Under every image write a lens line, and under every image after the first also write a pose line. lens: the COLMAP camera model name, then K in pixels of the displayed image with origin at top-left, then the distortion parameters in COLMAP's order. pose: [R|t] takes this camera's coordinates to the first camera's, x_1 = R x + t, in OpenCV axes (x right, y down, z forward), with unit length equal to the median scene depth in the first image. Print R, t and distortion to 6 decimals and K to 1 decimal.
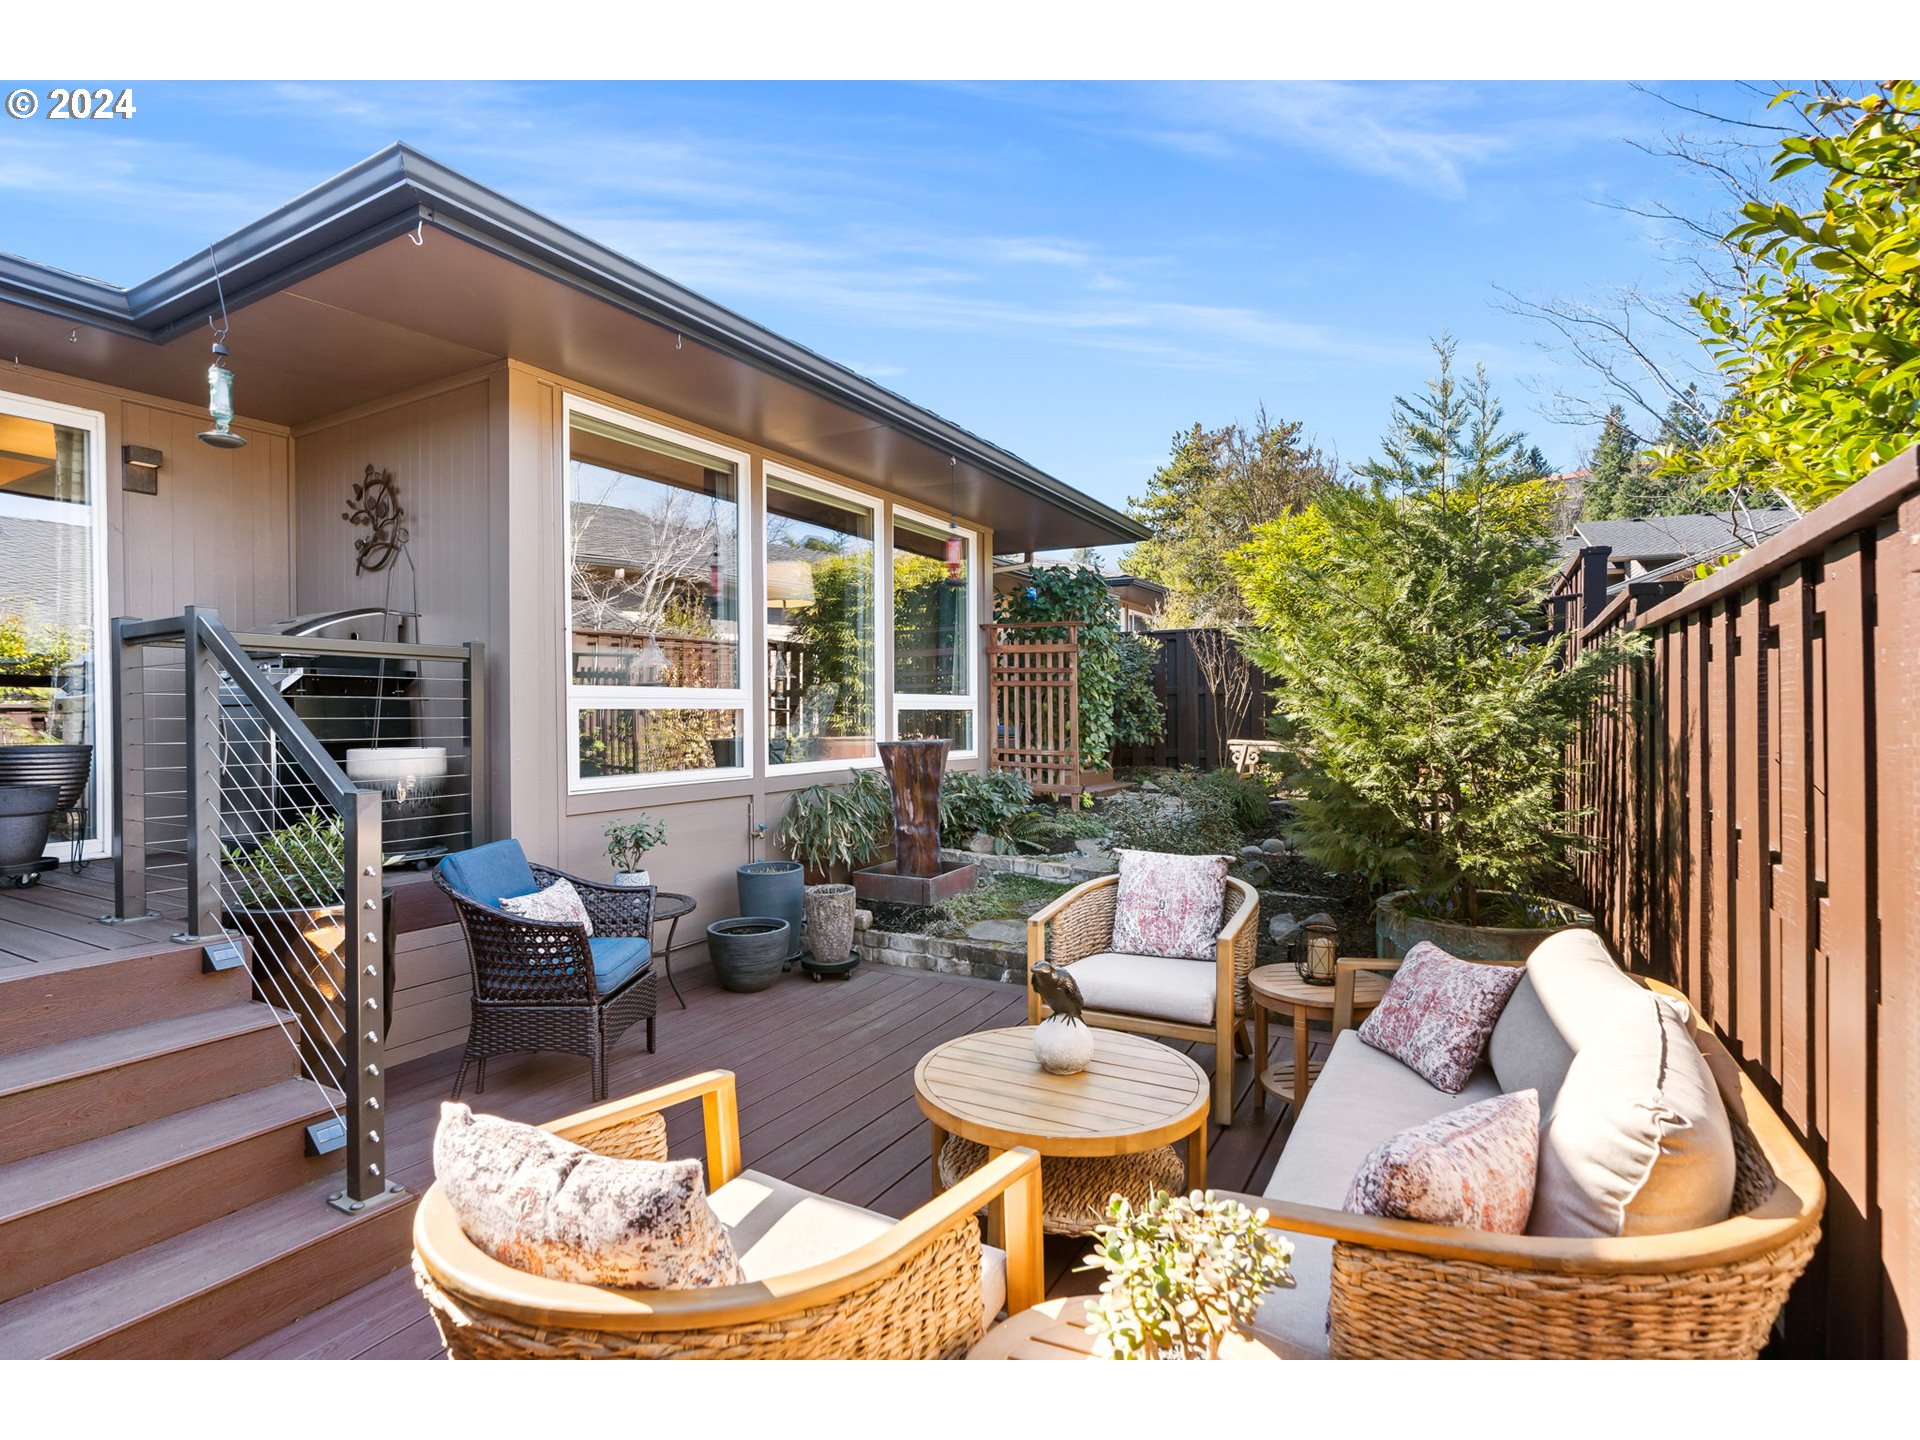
lens RADIAL K [[937.3, 0, 960.0], [0, 937.3, 720.0], [0, 0, 1]] dist [-0.002734, -0.000309]
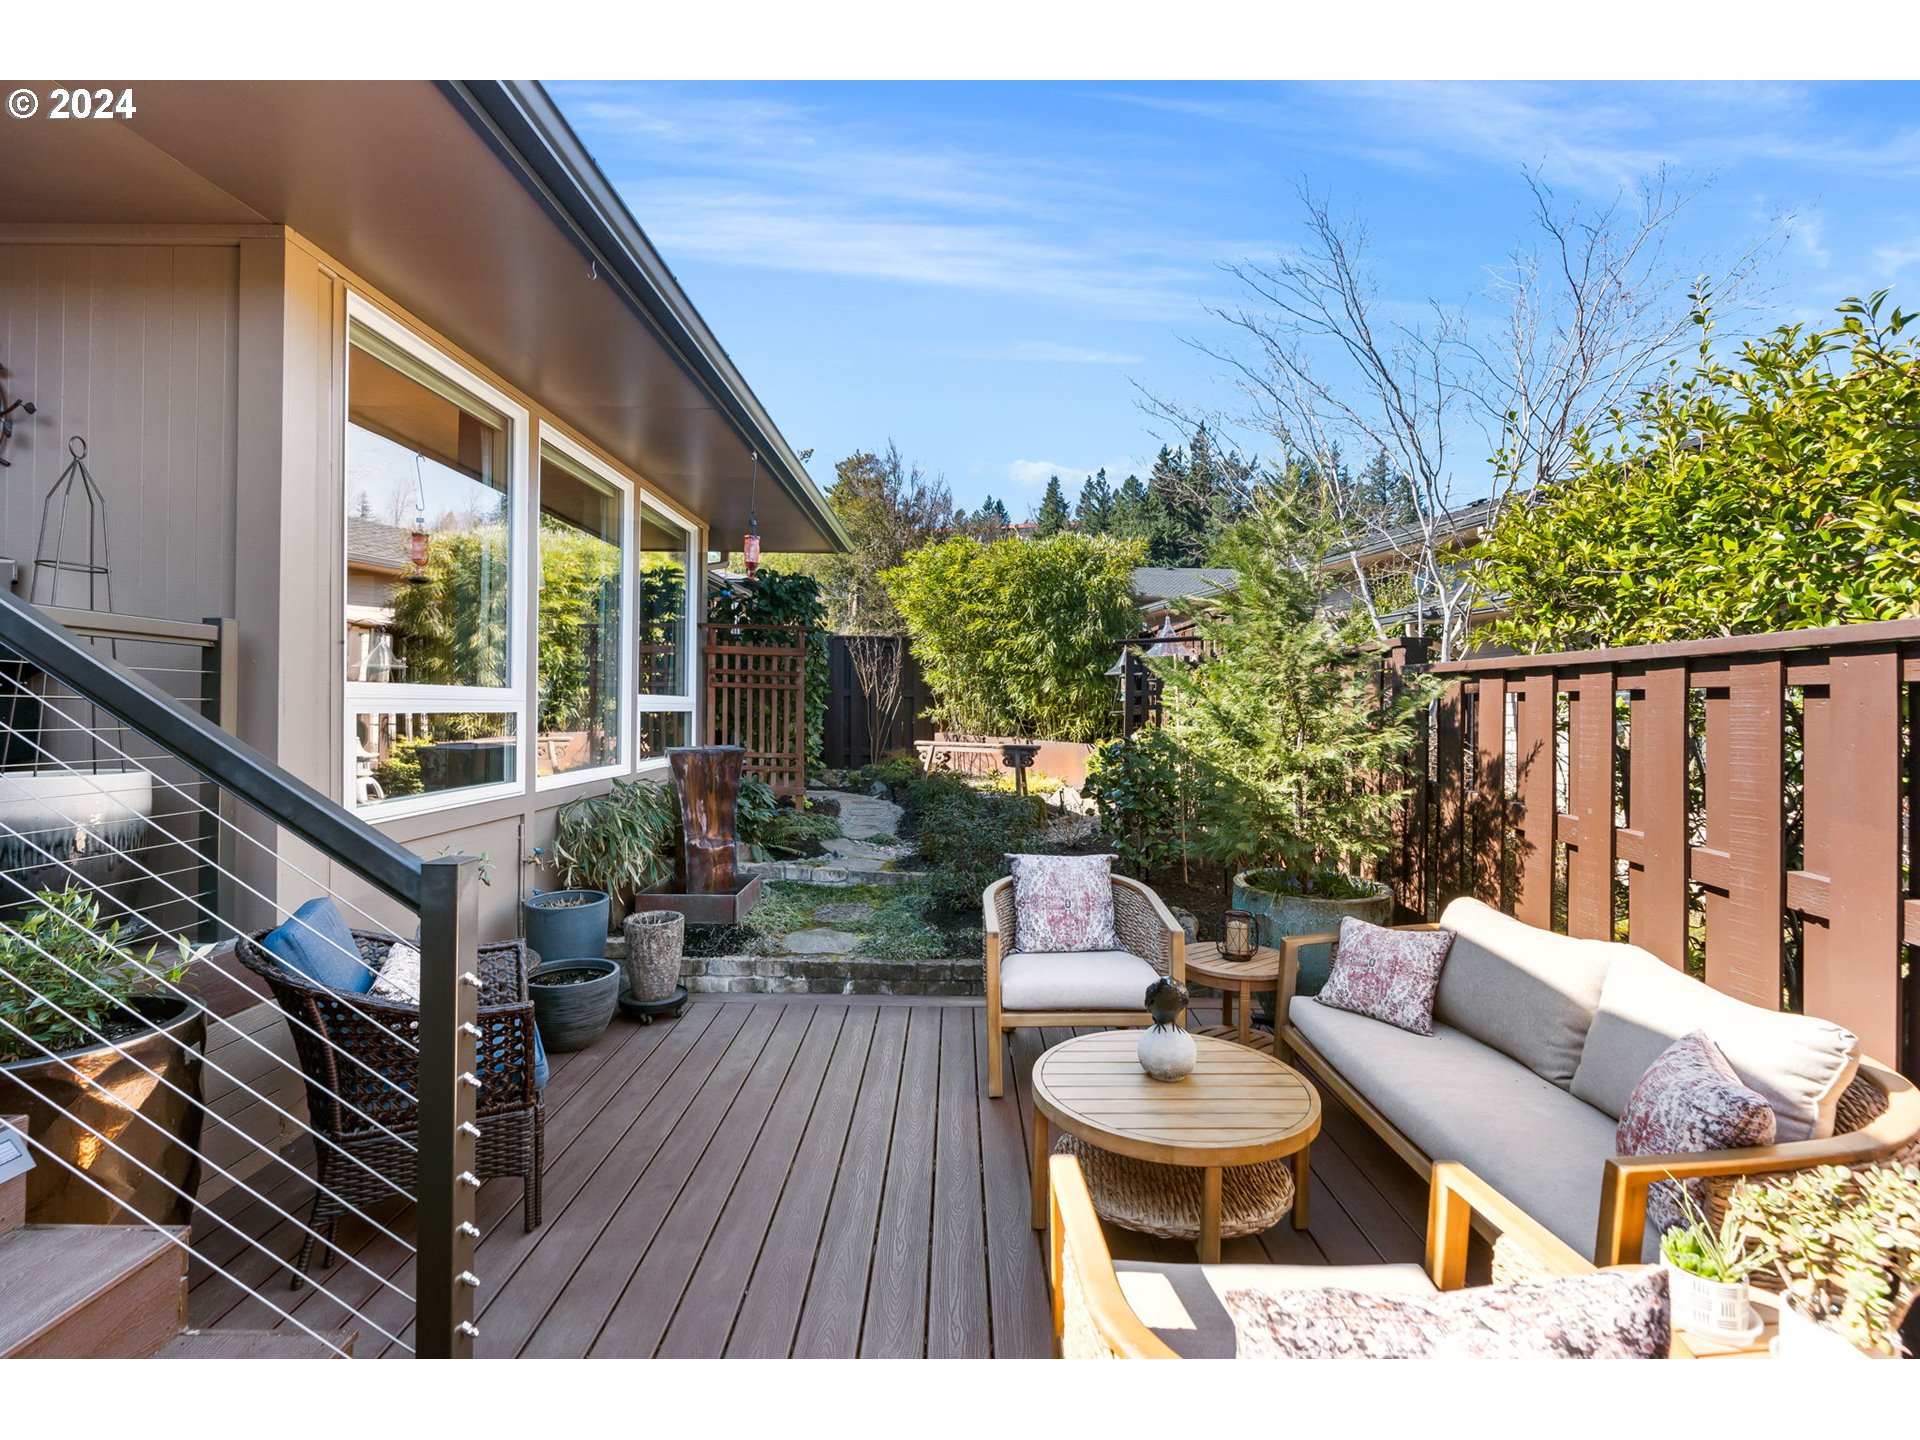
lens RADIAL K [[874.3, 0, 960.6], [0, 874.3, 710.4], [0, 0, 1]] dist [-0.001174, 0.000664]
pose [[0.867150, 0.014293, 0.497842, -0.289624], [-0.012614, 0.999898, -0.006734, -0.013814], [-0.497888, -0.000440, 0.867241, 0.130071]]
